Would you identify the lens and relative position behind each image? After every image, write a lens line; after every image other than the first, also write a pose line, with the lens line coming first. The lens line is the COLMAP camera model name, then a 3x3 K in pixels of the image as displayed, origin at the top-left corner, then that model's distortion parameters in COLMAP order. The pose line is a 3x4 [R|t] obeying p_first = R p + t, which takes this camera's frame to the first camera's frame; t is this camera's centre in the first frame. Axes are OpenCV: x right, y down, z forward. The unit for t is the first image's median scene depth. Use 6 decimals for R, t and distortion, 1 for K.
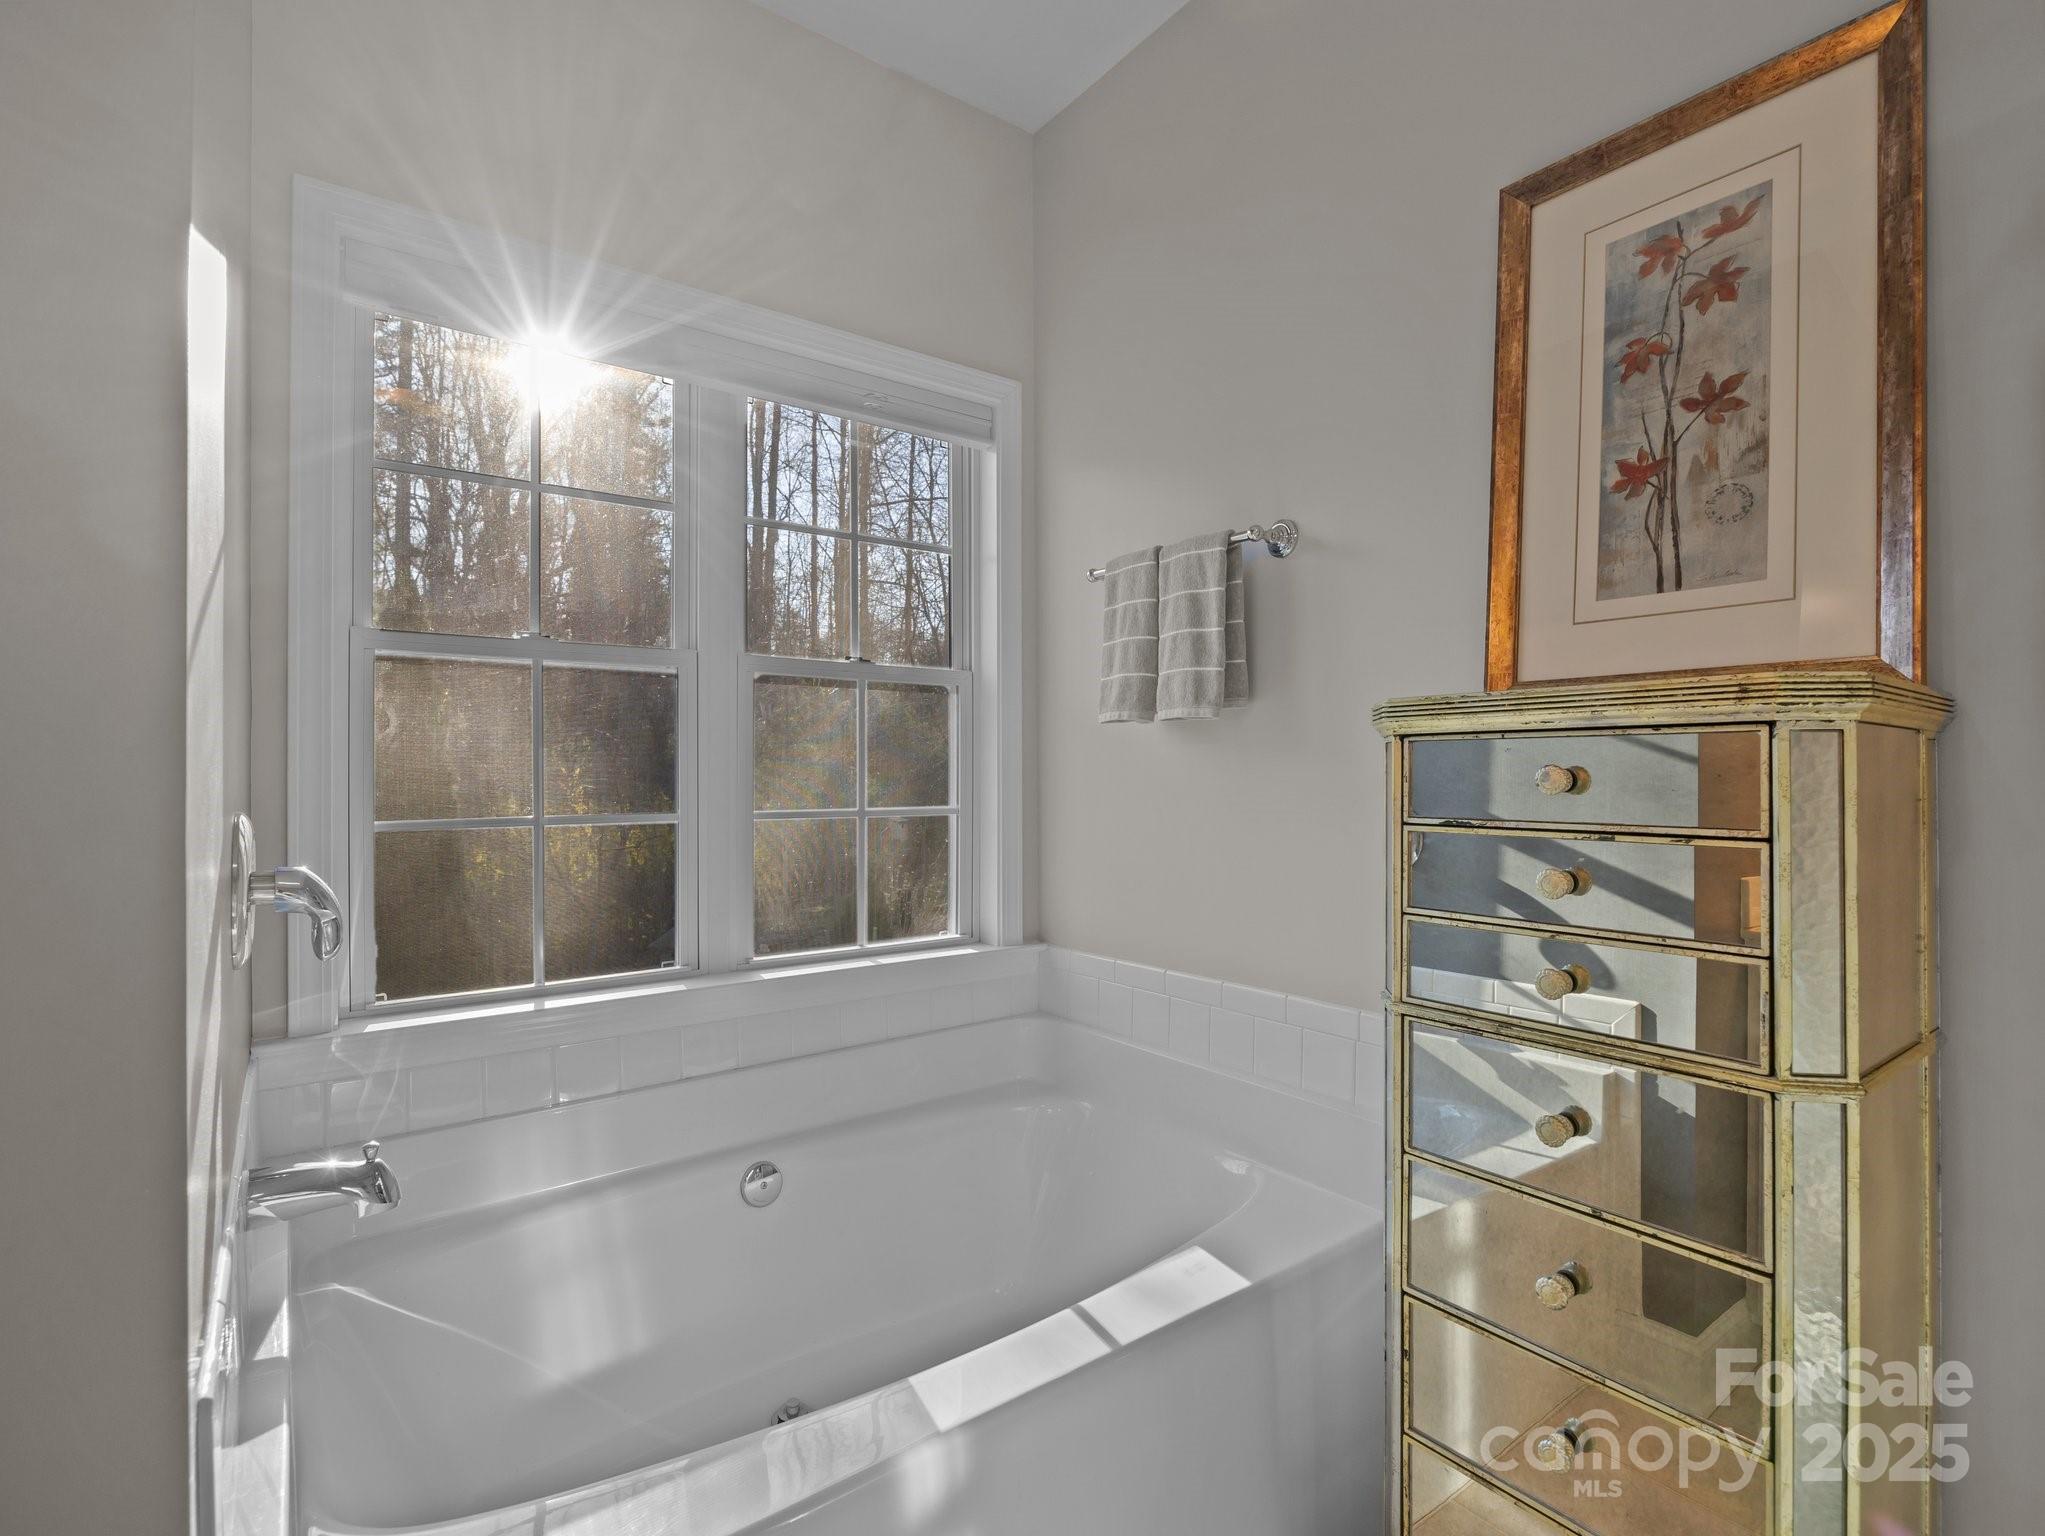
lens RADIAL K [[963.1, 0, 1020.7], [0, 963.1, 771.1], [0, 0, 1]] dist [-0.002443, -0.000574]
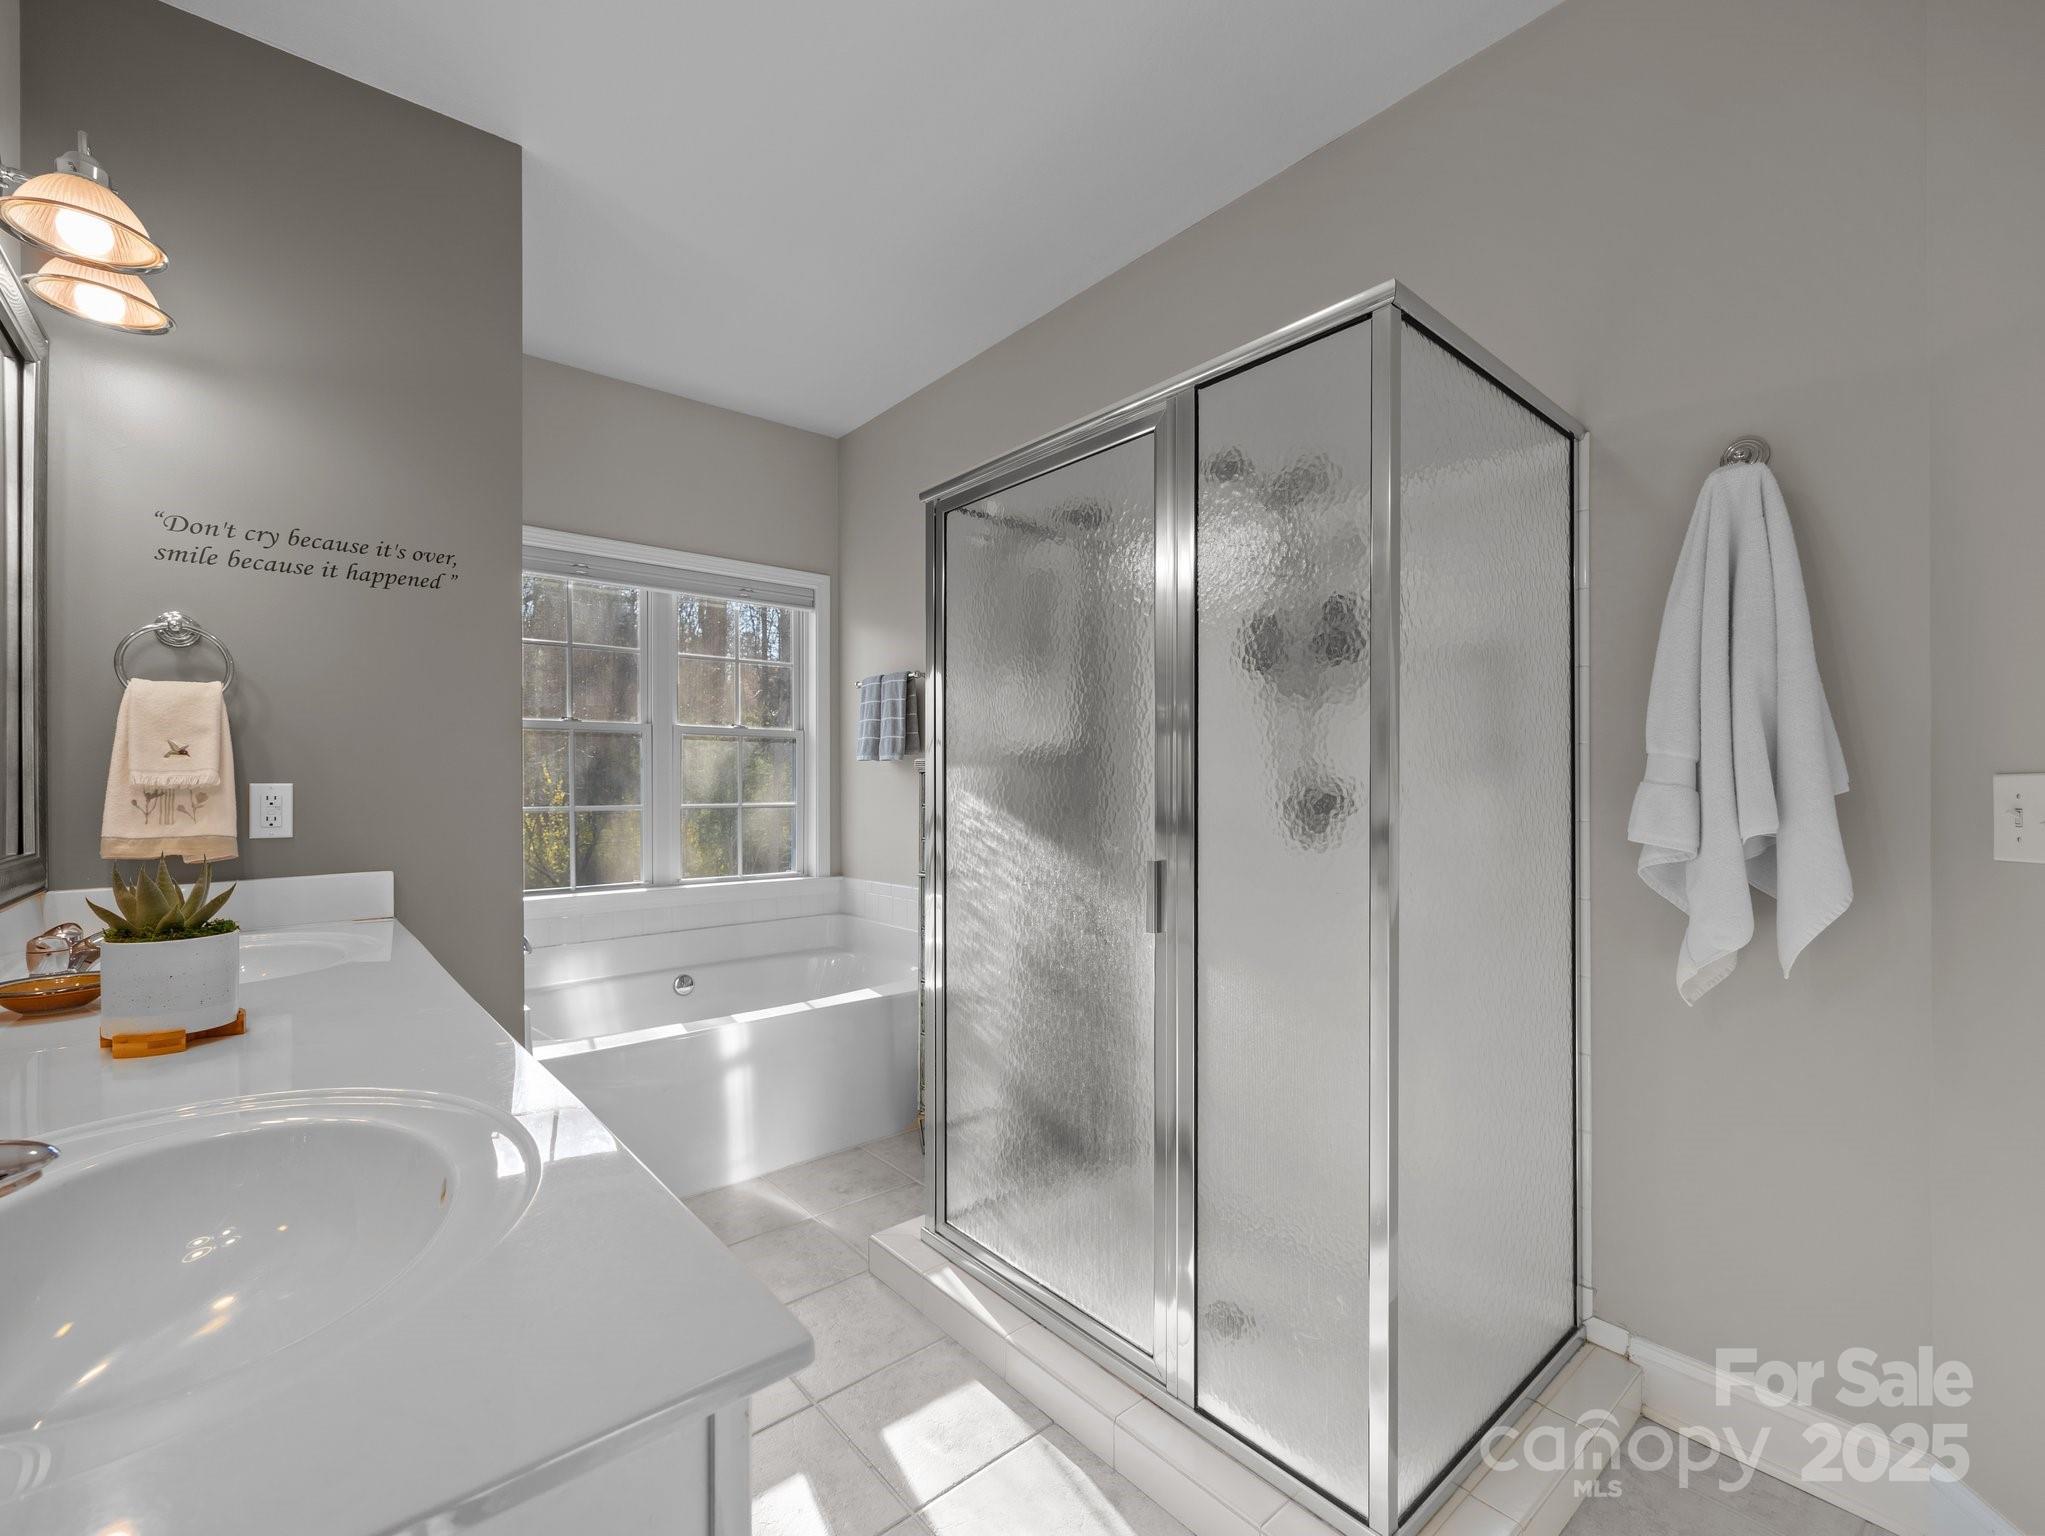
lens RADIAL K [[882.8, 0, 1022.4], [0, 882.8, 775.1], [0, 0, 1]] dist [-0.001543, 0.001416]
pose [[0.997732, -0.002262, 0.067269, 0.321320], [0.002387, 0.999996, -0.001777, -0.016882], [-0.067264, 0.001933, 0.997733, -0.911792]]
